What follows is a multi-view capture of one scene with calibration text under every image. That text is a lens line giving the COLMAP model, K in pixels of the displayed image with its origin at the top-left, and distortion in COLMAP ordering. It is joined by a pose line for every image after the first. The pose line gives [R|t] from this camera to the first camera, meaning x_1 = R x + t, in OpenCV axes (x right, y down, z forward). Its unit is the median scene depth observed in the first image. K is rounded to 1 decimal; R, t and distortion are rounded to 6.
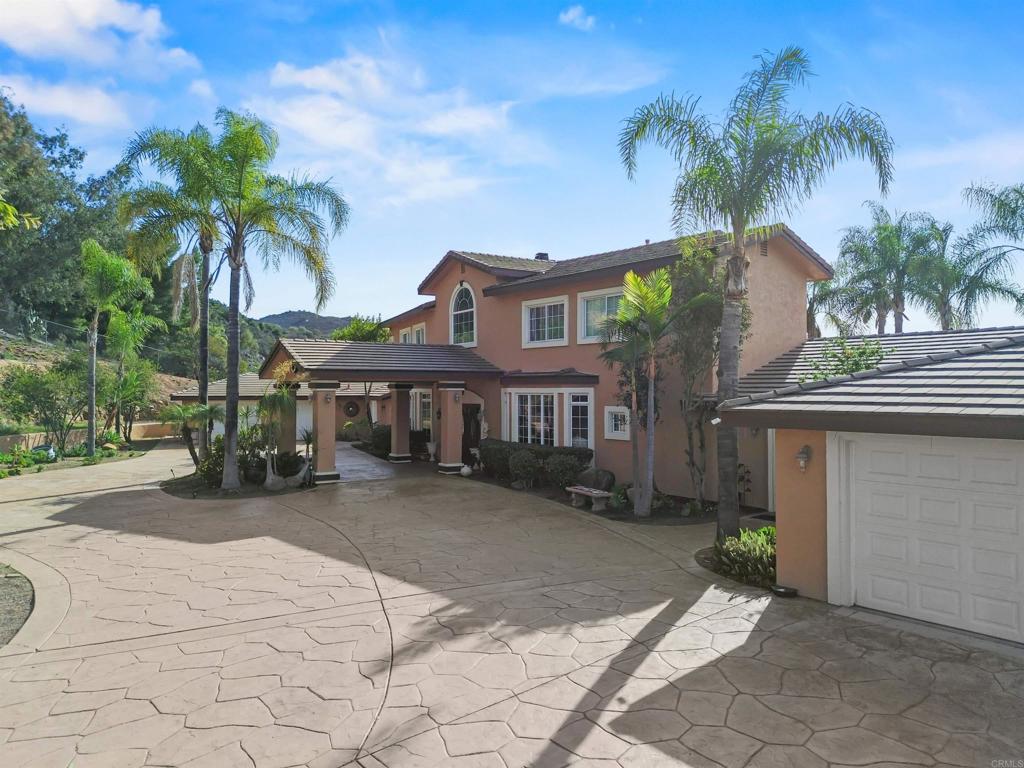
lens RADIAL K [[721.4, 0, 514.1], [0, 721.4, 380.3], [0, 0, 1]] dist [0.063907, -0.057254]
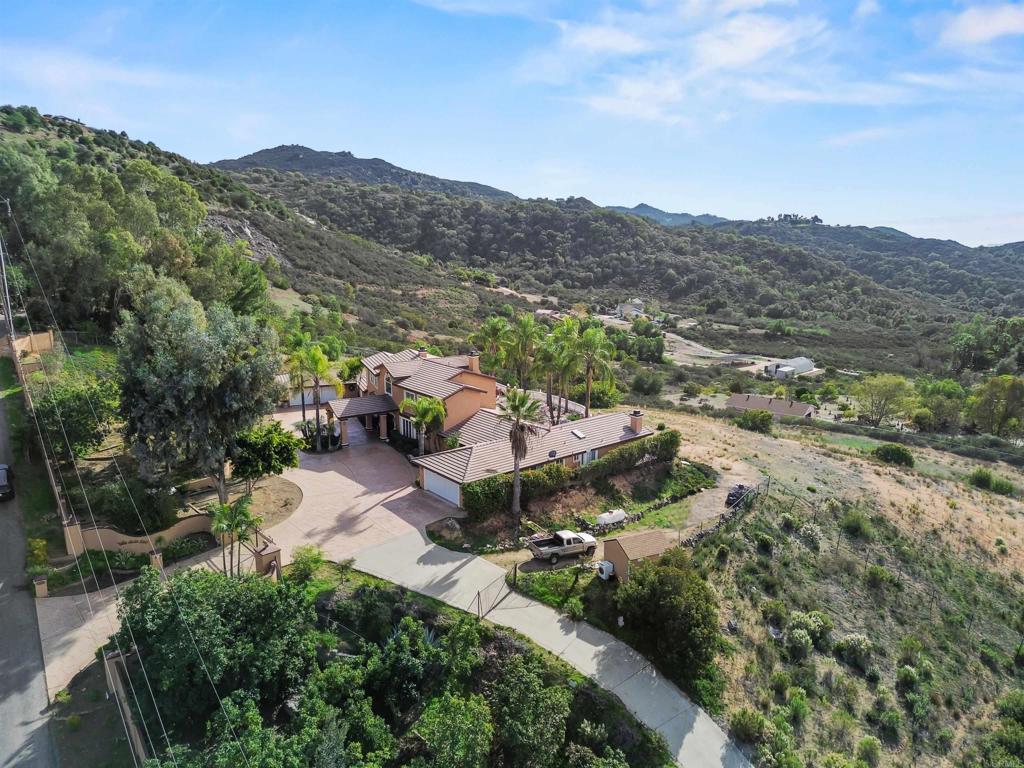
lens RADIAL K [[721.4, 0, 505.4], [0, 721.4, 383.2], [0, 0, 1]] dist [0.063907, -0.057254]
pose [[0.999876, 0.000337, -0.015735, 0.587901], [0.003276, 0.973407, 0.229060, -0.985647], [0.015394, -0.229083, 0.973285, -2.388245]]
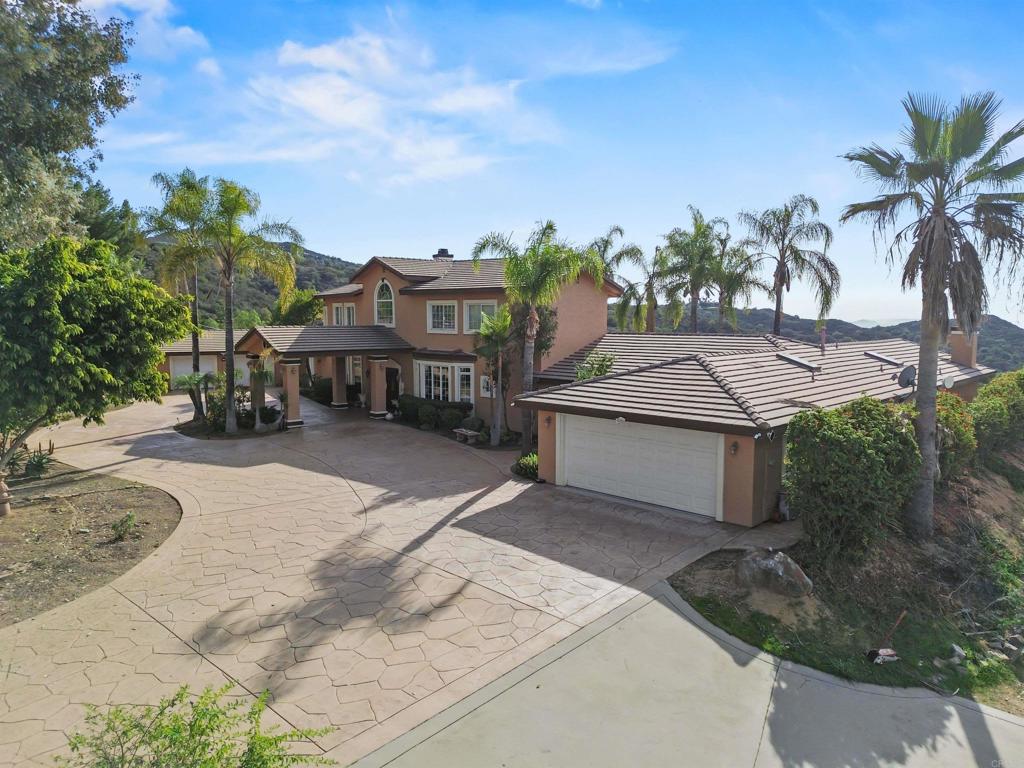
lens RADIAL K [[721.4, 0, 517.4], [0, 721.4, 386.6], [0, 0, 1]] dist [0.063907, -0.057254]
pose [[0.992791, -0.010411, 0.119406, 0.019215], [-0.003325, 0.993445, 0.114261, -0.119326], [-0.119813, -0.113835, 0.986249, -0.545143]]
